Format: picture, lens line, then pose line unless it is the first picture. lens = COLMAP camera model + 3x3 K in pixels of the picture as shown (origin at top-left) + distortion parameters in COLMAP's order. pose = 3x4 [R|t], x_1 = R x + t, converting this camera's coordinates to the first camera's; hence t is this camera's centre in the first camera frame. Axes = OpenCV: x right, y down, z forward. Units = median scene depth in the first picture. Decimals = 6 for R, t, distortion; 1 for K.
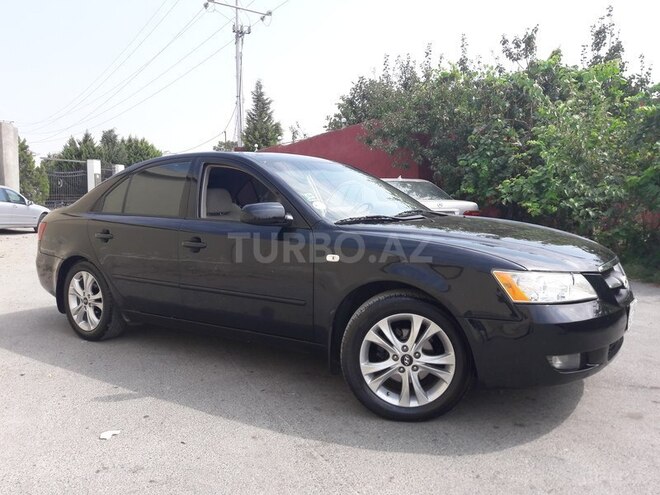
lens RADIAL K [[536.6, 0, 330.0], [0, 536.6, 247.5], [0, 0, 1]] dist [-0.006228, -0.007242]
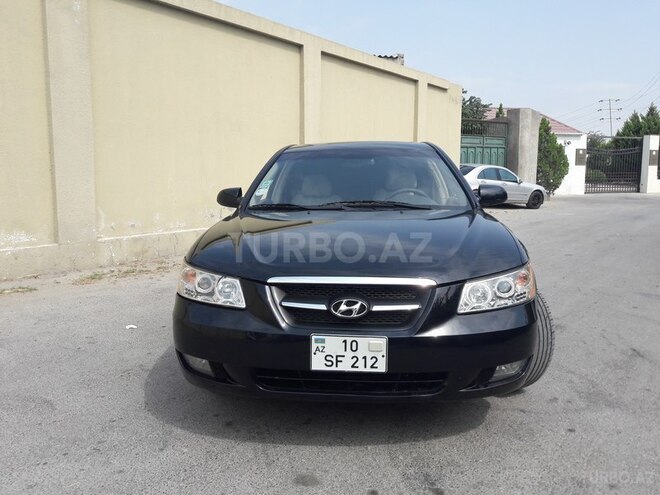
lens RADIAL K [[536.6, 0, 330.0], [0, 536.6, 247.5], [0, 0, 1]] dist [-0.006228, -0.007242]
pose [[0.513254, 0.120243, -0.849771, 0.185877], [-0.083943, 0.992423, 0.089728, -0.013619], [0.854121, 0.025279, 0.519459, 0.096215]]
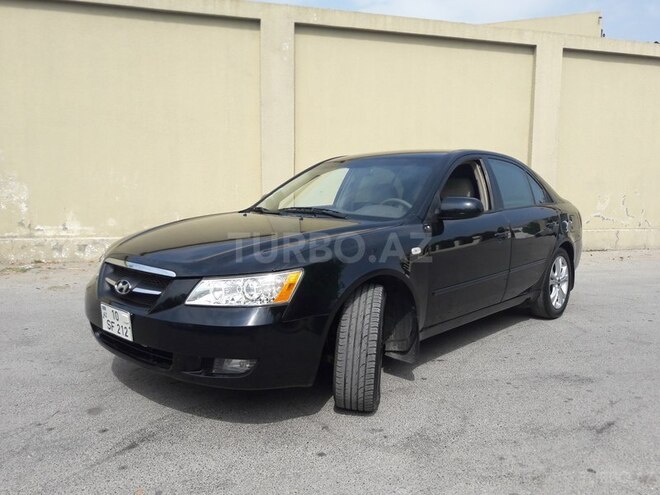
lens RADIAL K [[532.3, 0, 330.0], [0, 532.3, 247.5], [0, 0, 1]] dist [-0.000958, -0.002476]
pose [[-0.127479, 0.126296, -0.983767, 0.228063], [-0.103749, 0.984721, 0.139862, -0.027961], [0.986400, 0.119895, -0.112429, 0.235359]]
